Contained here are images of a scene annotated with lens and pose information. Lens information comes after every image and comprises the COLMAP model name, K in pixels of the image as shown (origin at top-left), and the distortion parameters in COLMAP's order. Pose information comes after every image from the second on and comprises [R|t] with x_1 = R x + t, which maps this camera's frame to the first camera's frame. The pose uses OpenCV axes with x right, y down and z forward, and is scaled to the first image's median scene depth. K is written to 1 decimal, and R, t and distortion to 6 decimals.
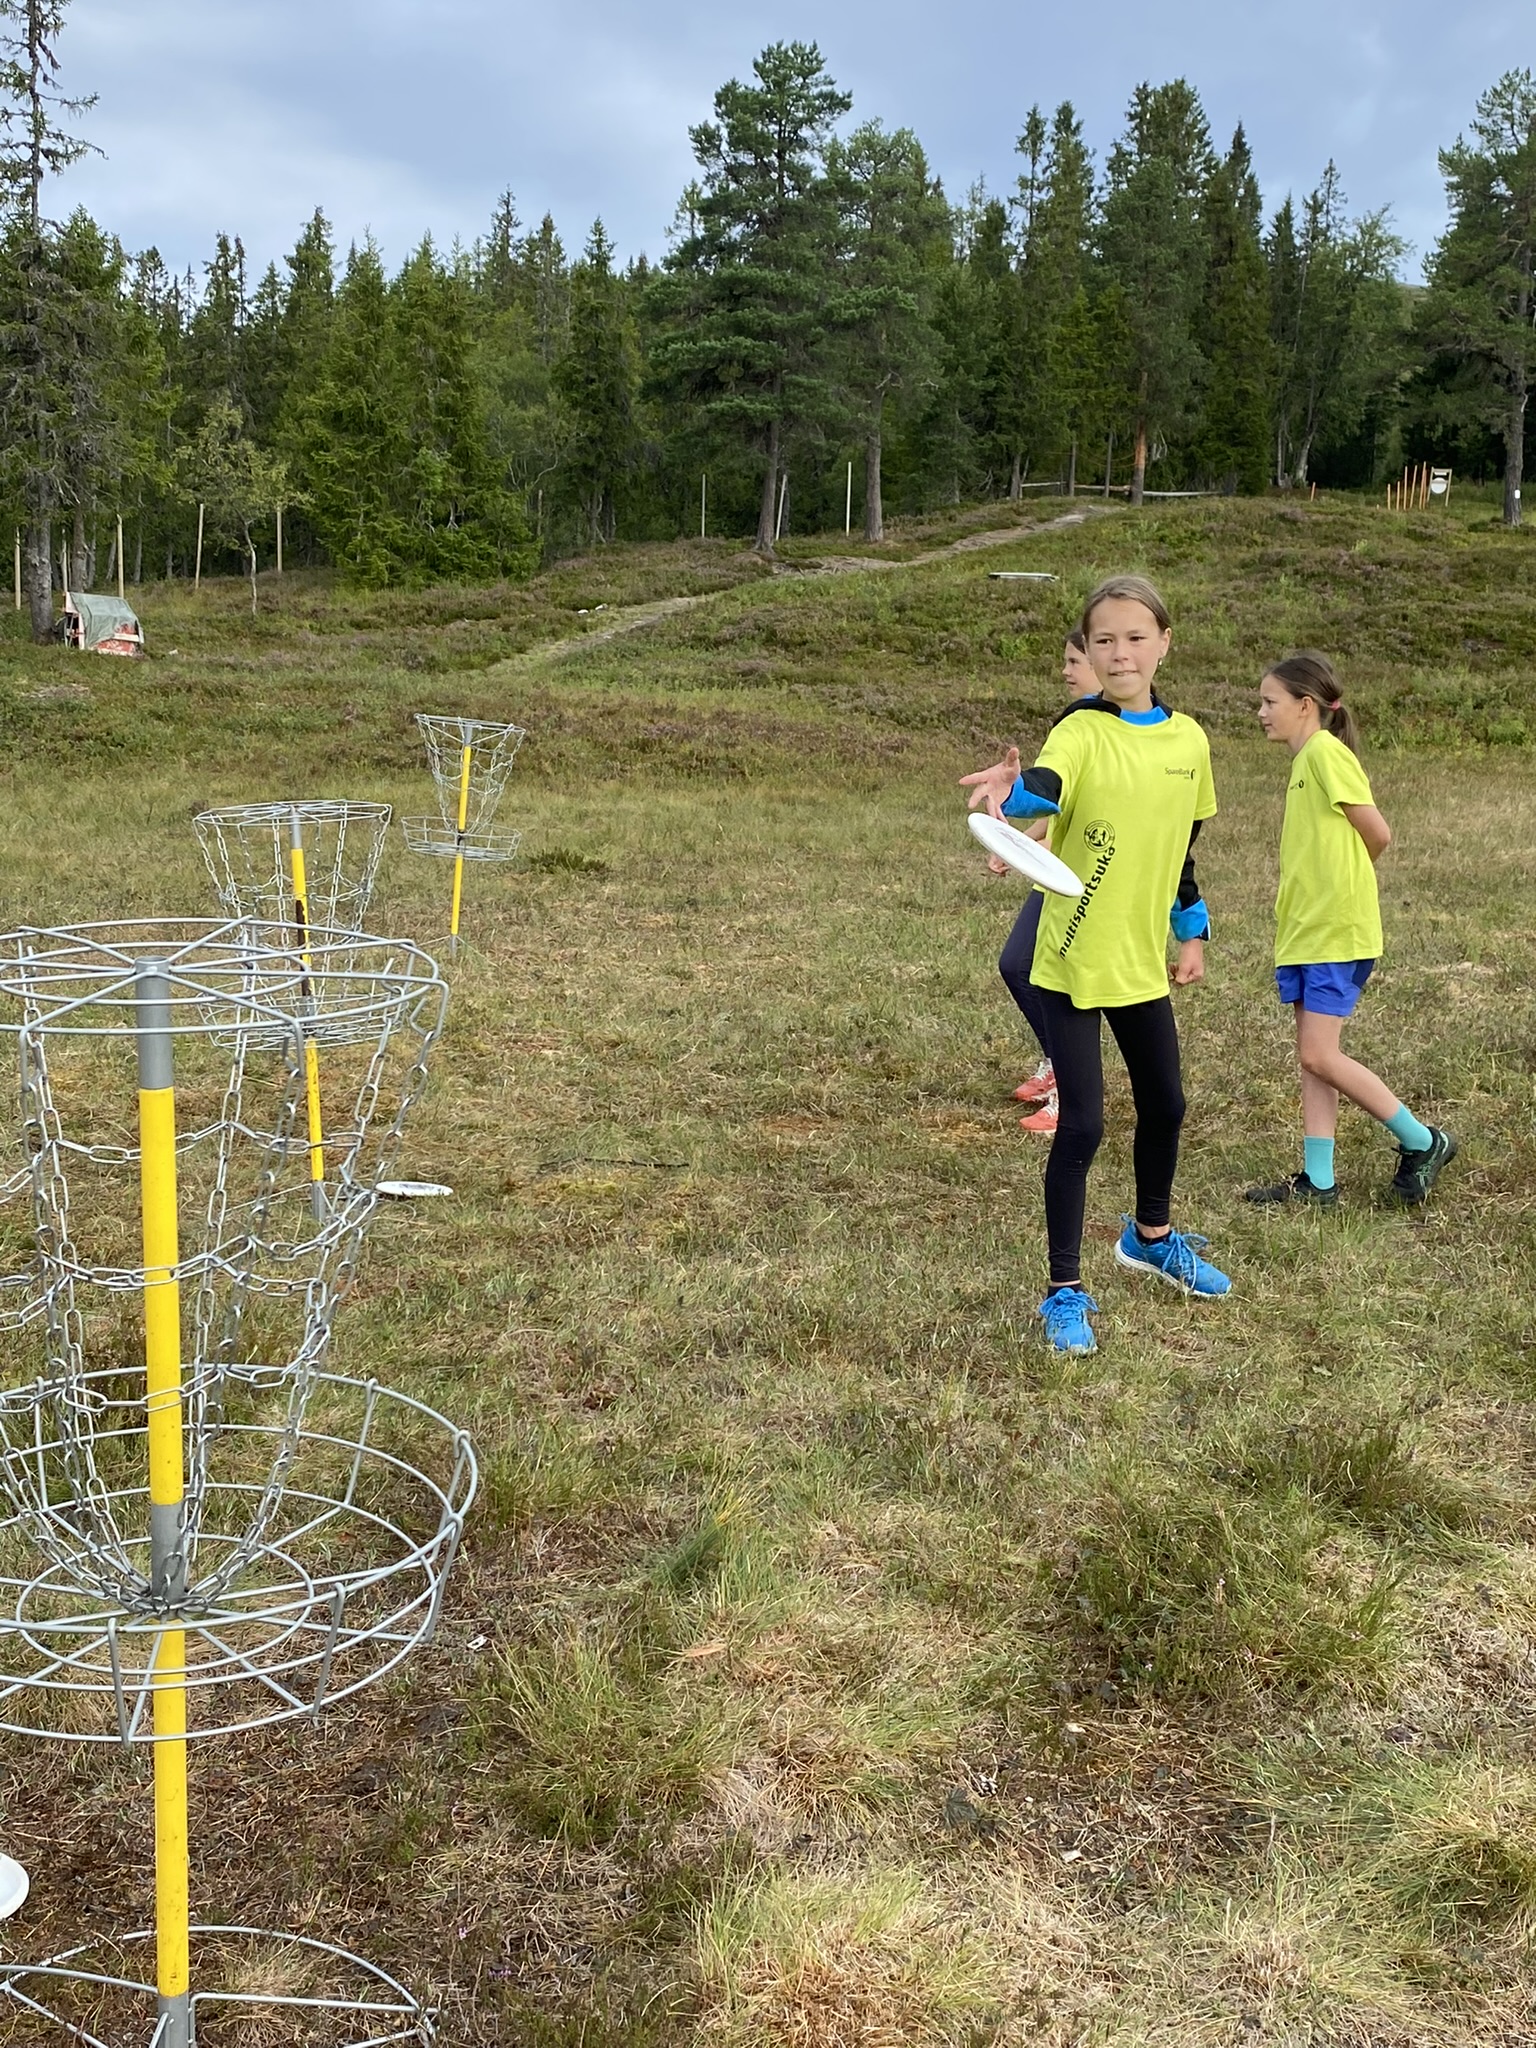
lens RADIAL K [[2238.4, 0, 773.7], [0, 2238.4, 1020.7], [0, 0, 1]] dist [0.014165, 0.000000]
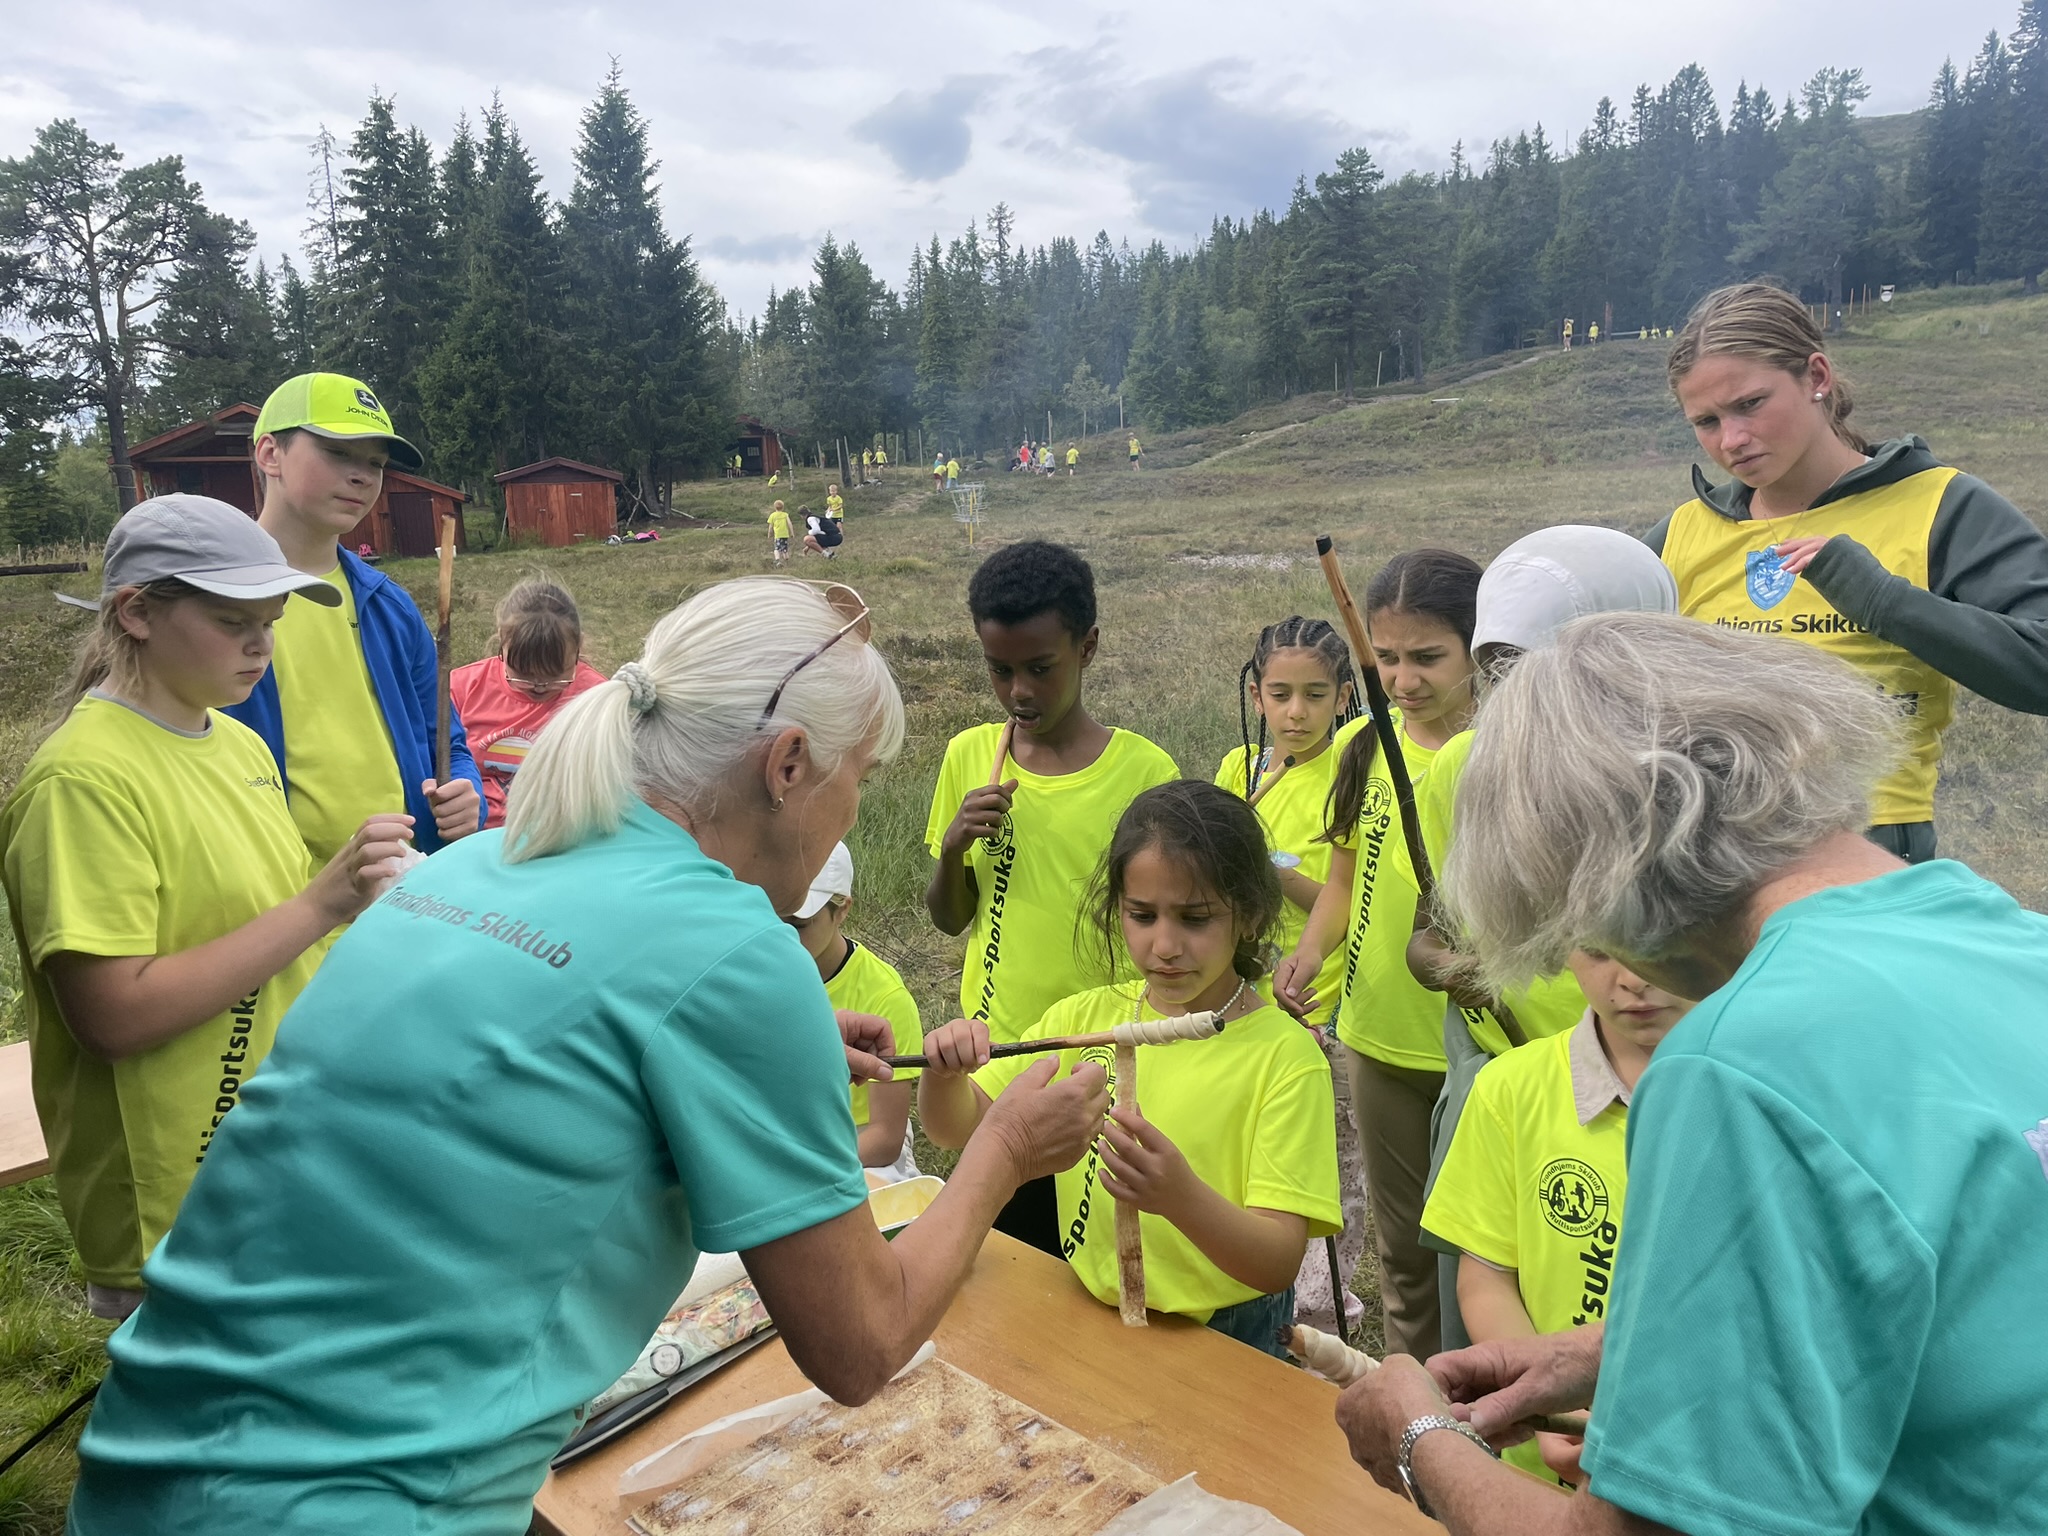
lens RADIAL K [[1544.5, 0, 1023.0], [0, 1544.5, 772.8], [0, 0, 1]] dist [-0.013565, -0.002921]
pose [[0.940289, -0.016212, -0.339990, 0.216054], [0.029337, 0.999008, 0.033498, 0.091066], [0.339110, -0.041472, 0.939832, -0.513169]]
